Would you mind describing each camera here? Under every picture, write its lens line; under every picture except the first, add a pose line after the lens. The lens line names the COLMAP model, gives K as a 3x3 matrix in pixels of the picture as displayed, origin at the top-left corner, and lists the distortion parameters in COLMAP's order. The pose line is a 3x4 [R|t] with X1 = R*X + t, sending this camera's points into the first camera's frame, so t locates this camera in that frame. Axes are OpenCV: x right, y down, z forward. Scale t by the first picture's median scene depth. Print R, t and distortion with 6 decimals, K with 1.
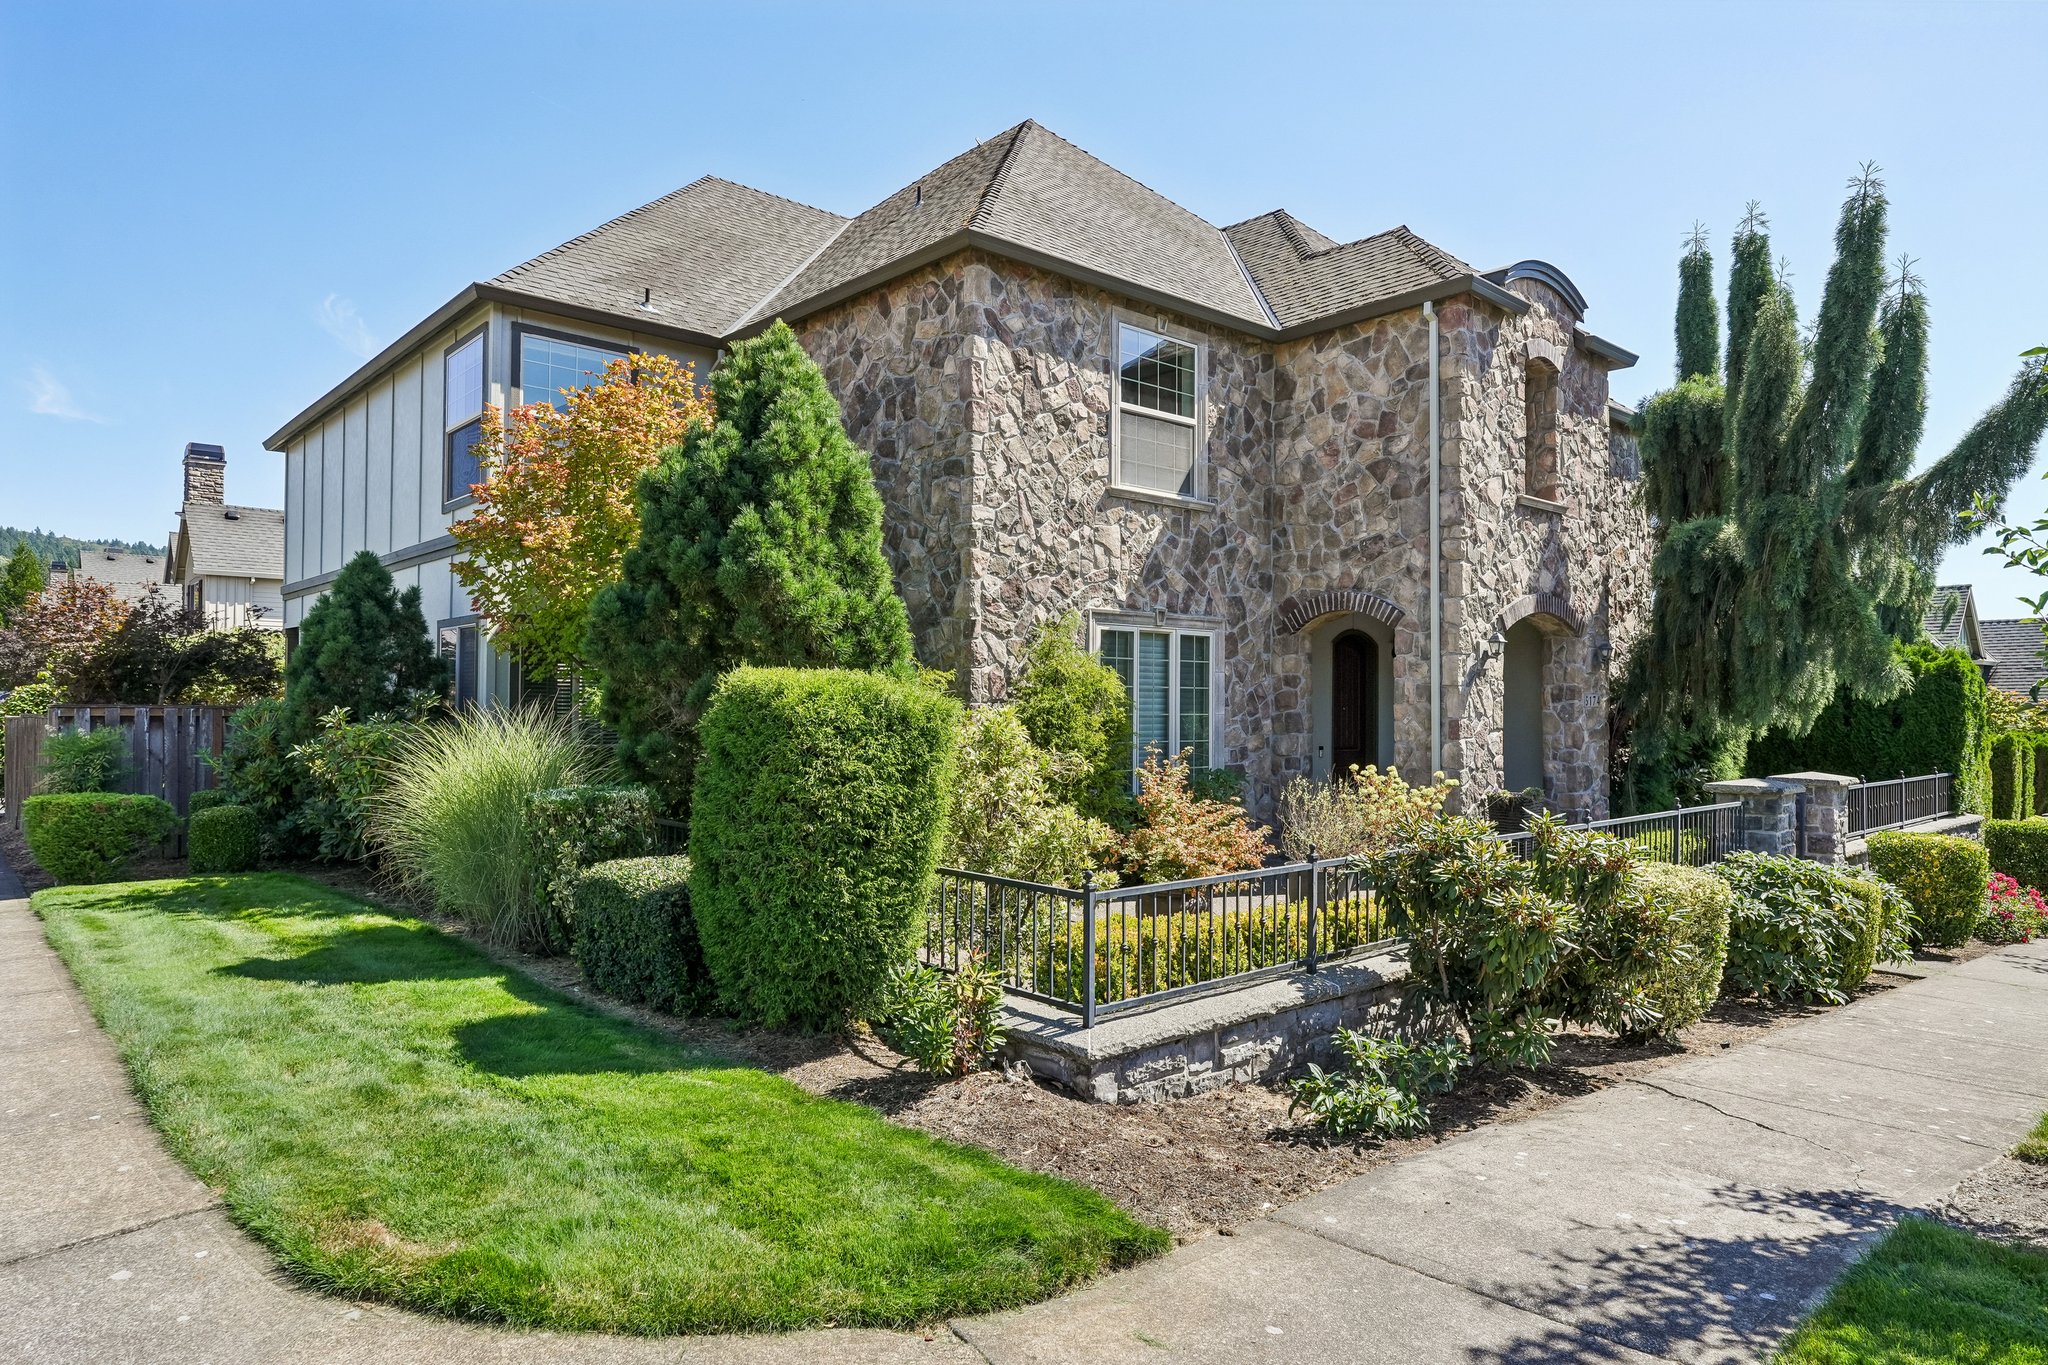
lens RADIAL K [[1240.9, 0, 1025.2], [0, 1240.9, 690.3], [0, 0, 1]] dist [-0.000326, 0.000059]
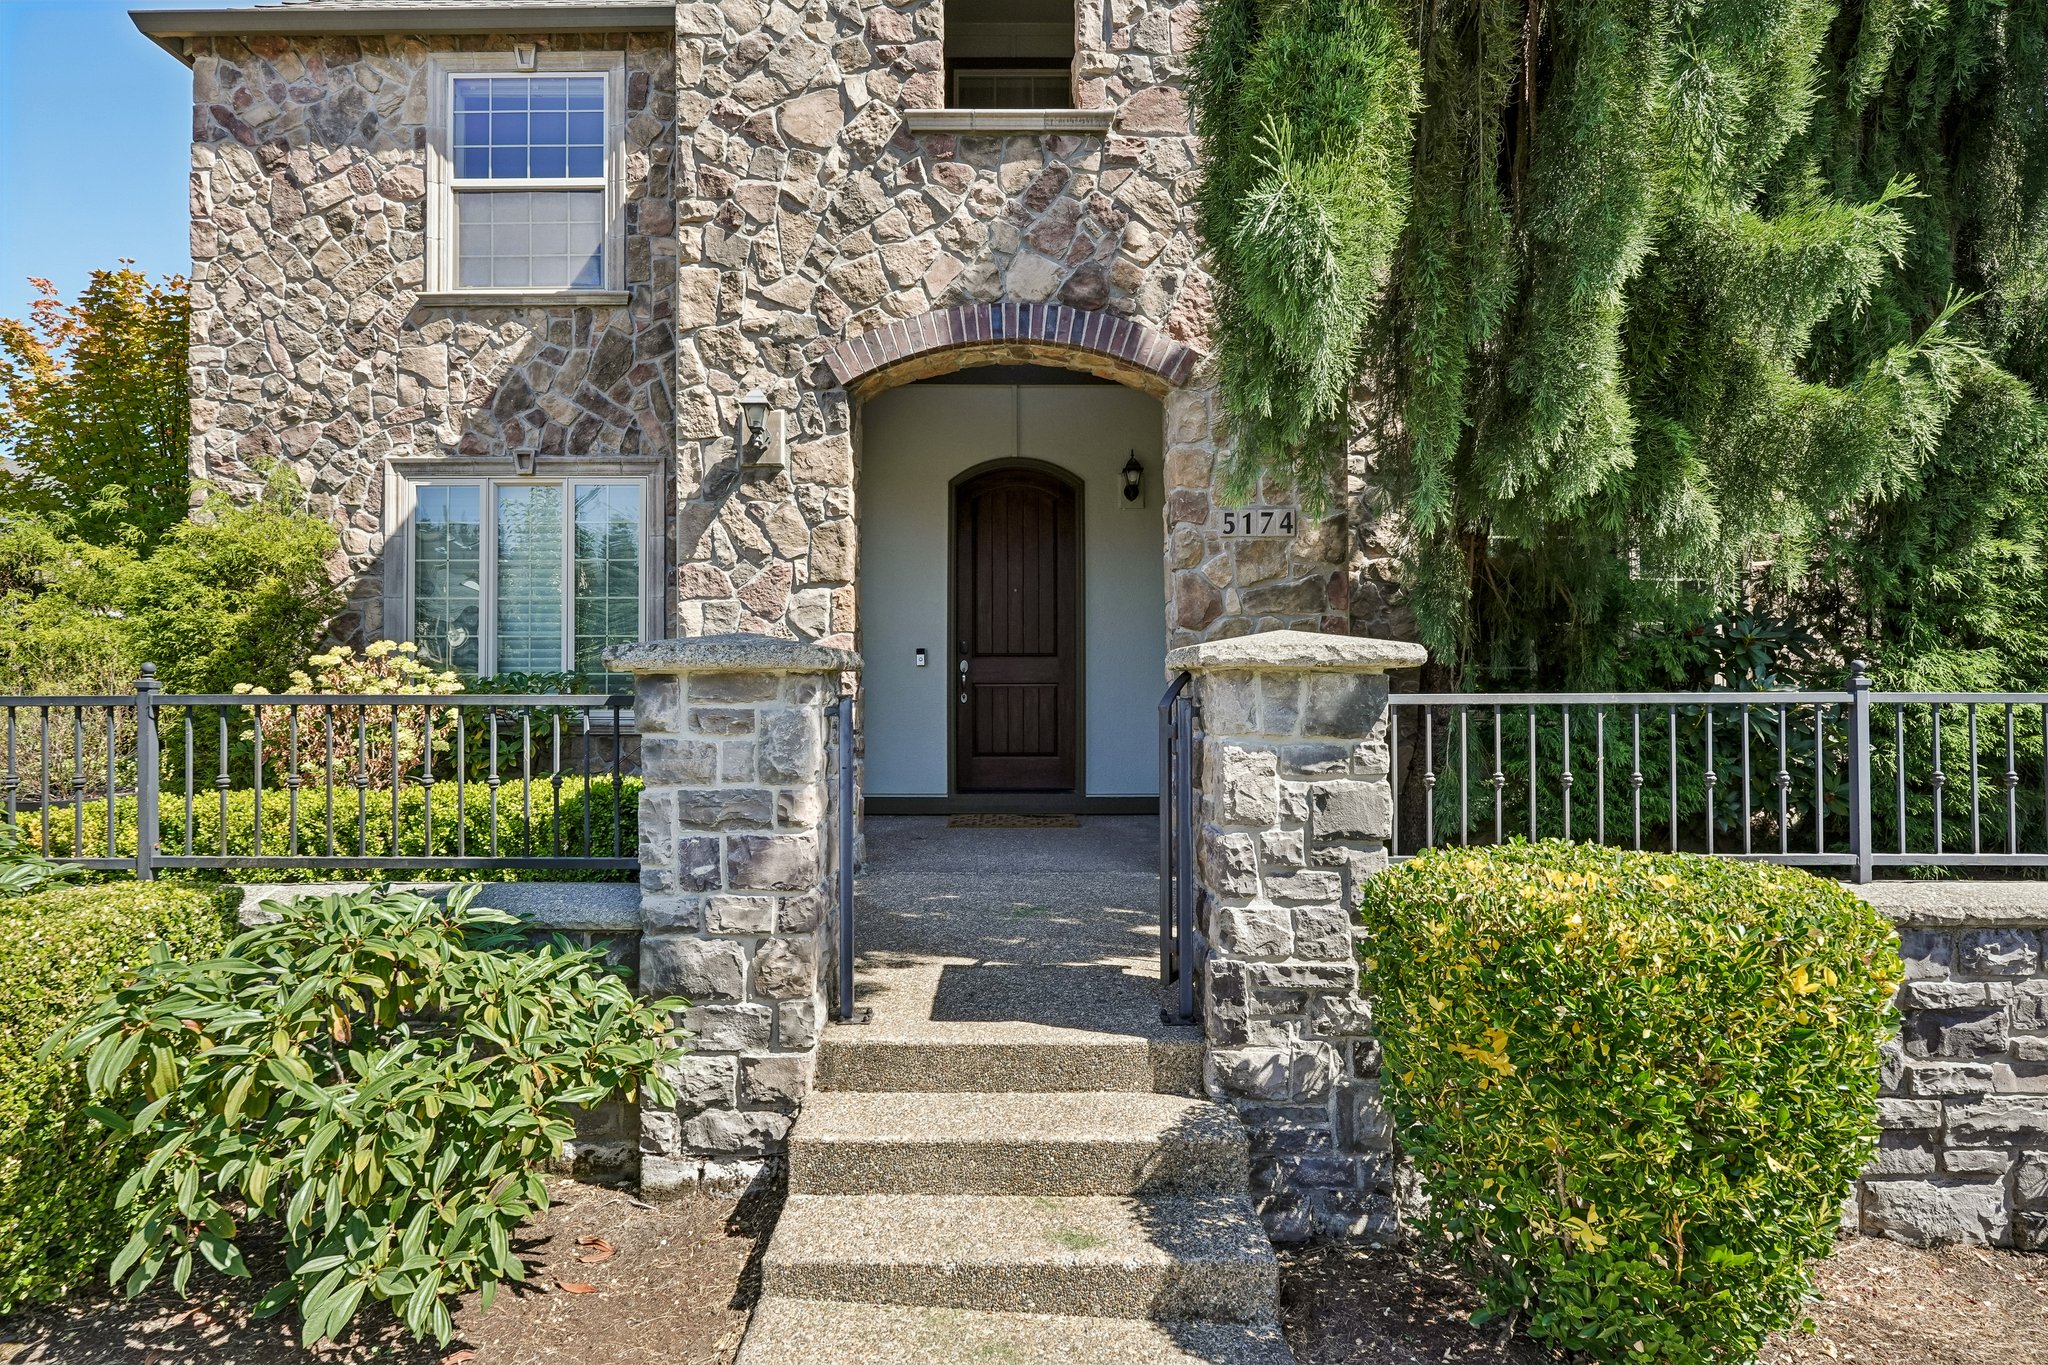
lens RADIAL K [[1075.7, 0, 1023.9], [0, 1075.7, 680.8], [0, 0, 1]] dist [-0.001405, 0.000165]
pose [[0.743044, -0.015489, -0.669063, 0.780965], [0.016426, 0.999853, -0.004905, 0.079846], [0.669041, -0.007345, 0.743190, 0.768318]]
